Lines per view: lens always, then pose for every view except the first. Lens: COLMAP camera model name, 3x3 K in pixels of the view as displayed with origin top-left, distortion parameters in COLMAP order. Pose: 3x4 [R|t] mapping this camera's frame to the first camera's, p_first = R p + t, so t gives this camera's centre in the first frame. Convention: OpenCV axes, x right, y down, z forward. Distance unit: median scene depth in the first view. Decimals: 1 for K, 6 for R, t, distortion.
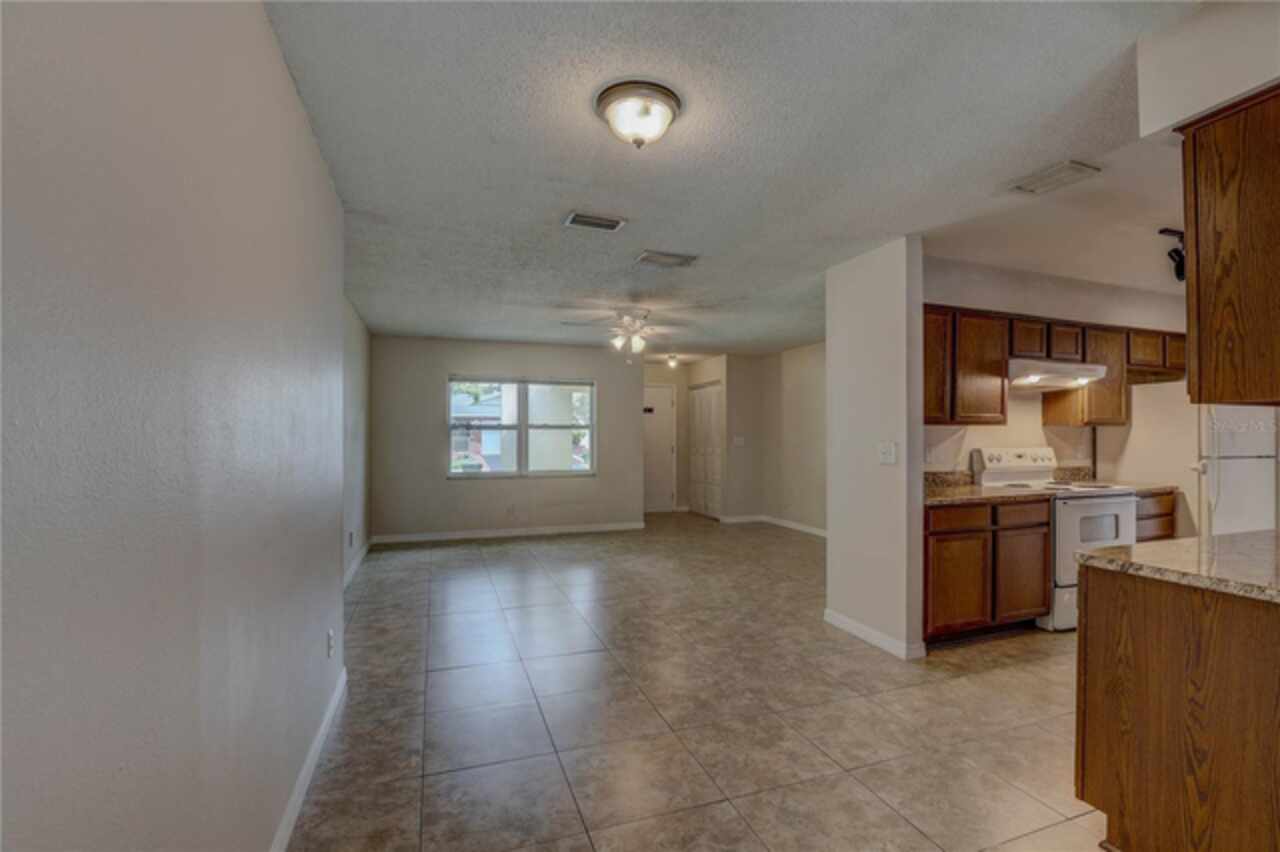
lens RADIAL K [[583.4, 0, 646.4], [0, 583.4, 433.6], [0, 0, 1]] dist [-0.030898, 0.001795]
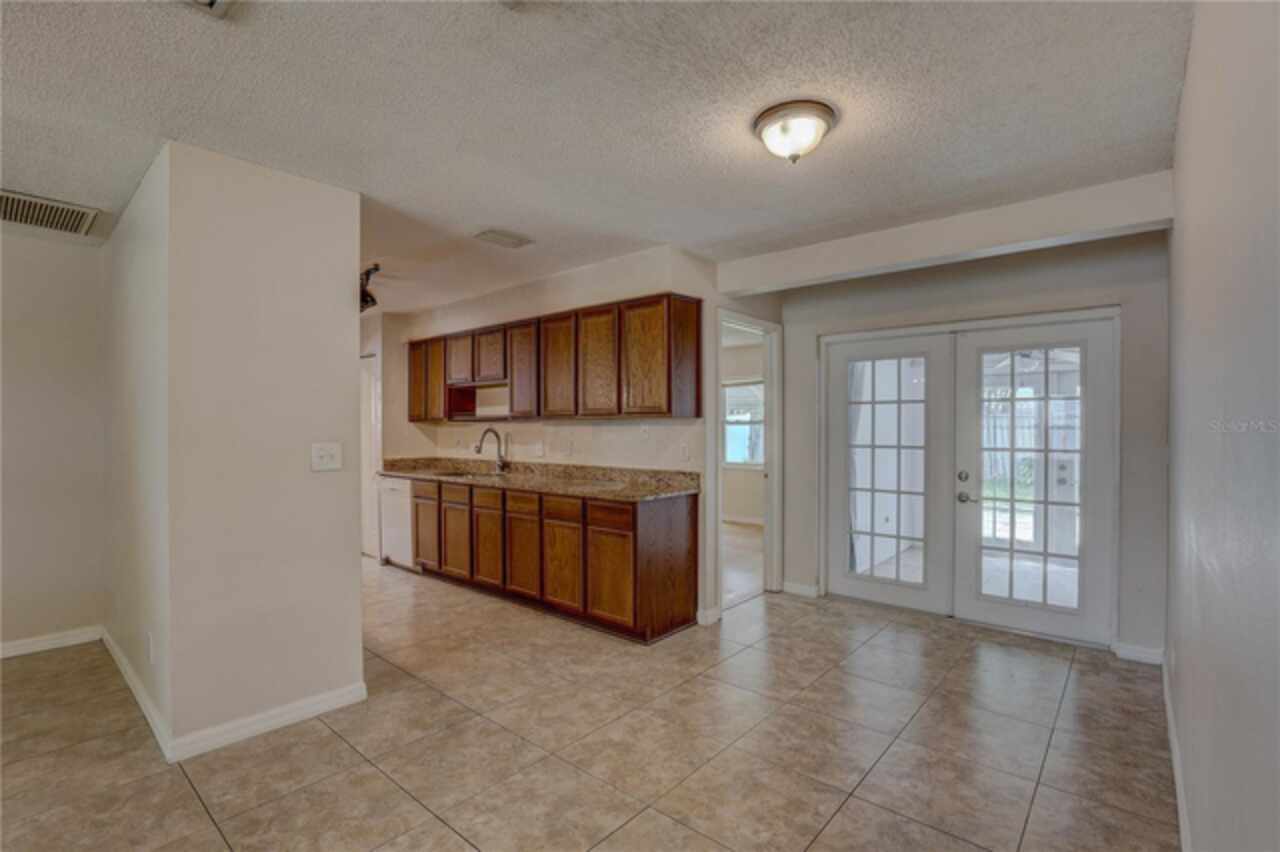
lens RADIAL K [[583.4, 0, 646.1], [0, 583.4, 429.1], [0, 0, 1]] dist [-0.030898, 0.001795]
pose [[-0.493571, -0.001126, 0.869705, -0.386263], [-0.000819, 0.999999, 0.000830, -0.003147], [-0.869705, -0.000302, -0.493572, 0.841595]]
